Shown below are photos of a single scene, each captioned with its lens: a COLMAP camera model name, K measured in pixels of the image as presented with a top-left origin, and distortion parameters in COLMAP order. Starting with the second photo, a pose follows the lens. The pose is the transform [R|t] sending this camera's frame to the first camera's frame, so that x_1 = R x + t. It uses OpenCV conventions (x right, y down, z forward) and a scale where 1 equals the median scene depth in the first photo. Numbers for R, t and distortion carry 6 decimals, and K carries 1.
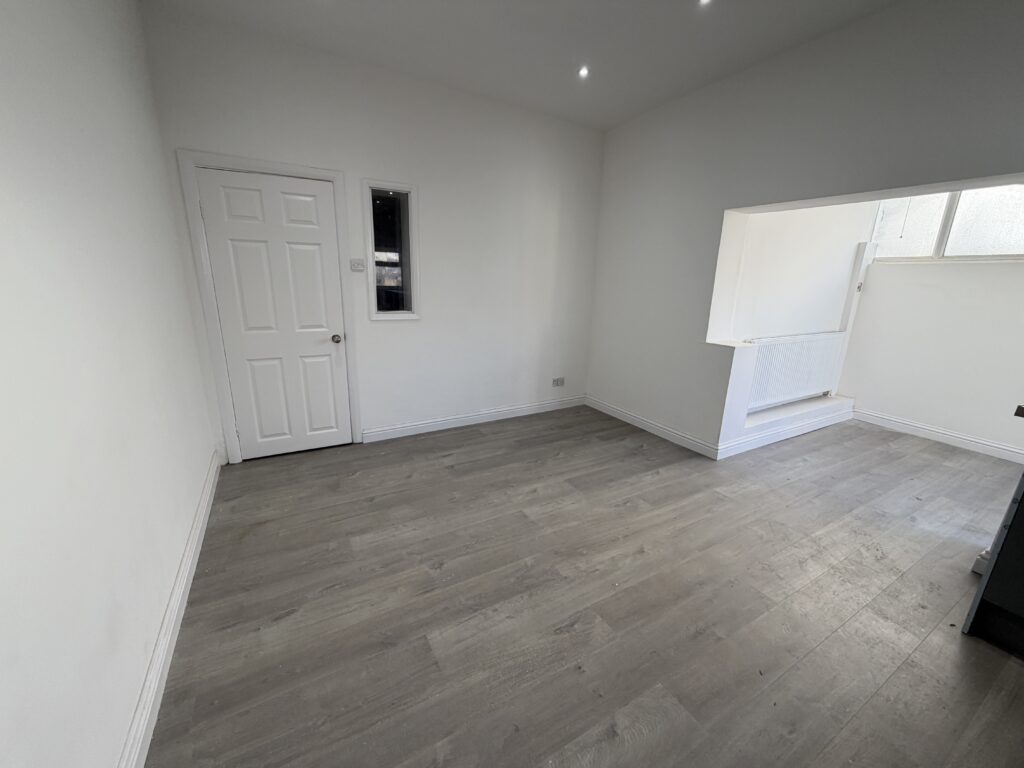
lens RADIAL K [[410.2, 0, 513.0], [0, 410.2, 386.2], [0, 0, 1]] dist [-0.000487, 0.000350]
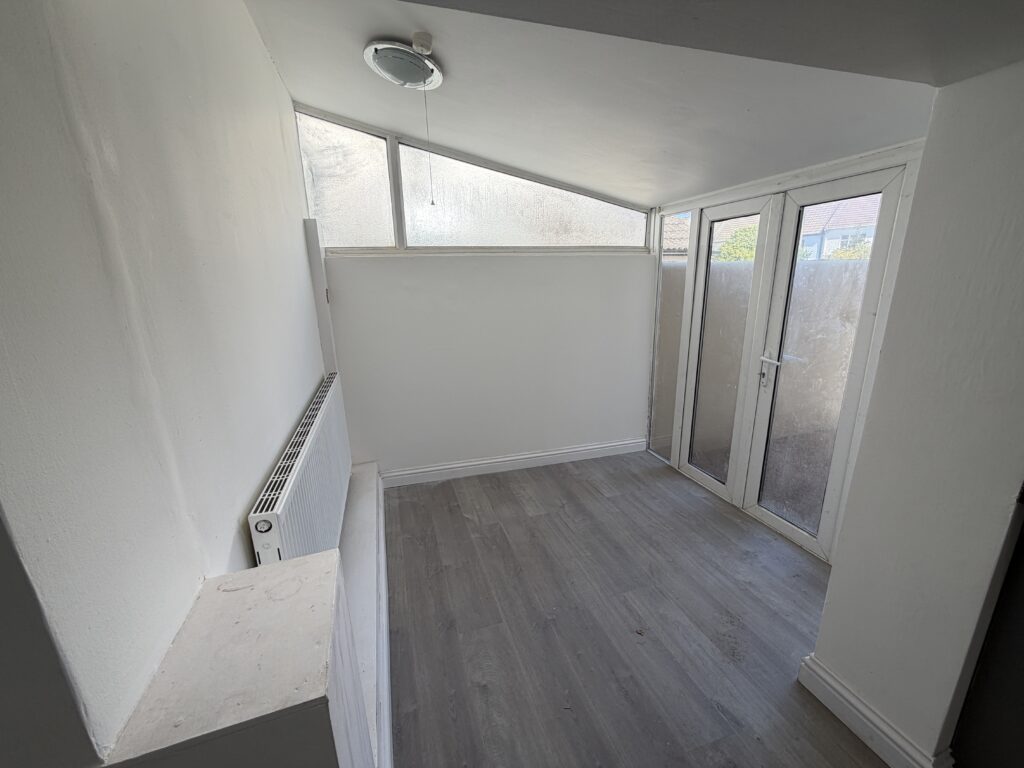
lens RADIAL K [[410.2, 0, 513.5], [0, 410.2, 381.5], [0, 0, 1]] dist [-0.000487, 0.000350]
pose [[0.211739, -0.275433, 0.937712, 0.572406], [0.276746, 0.937093, 0.212761, -0.327246], [-0.937325, 0.214458, 0.274645, 1.129395]]
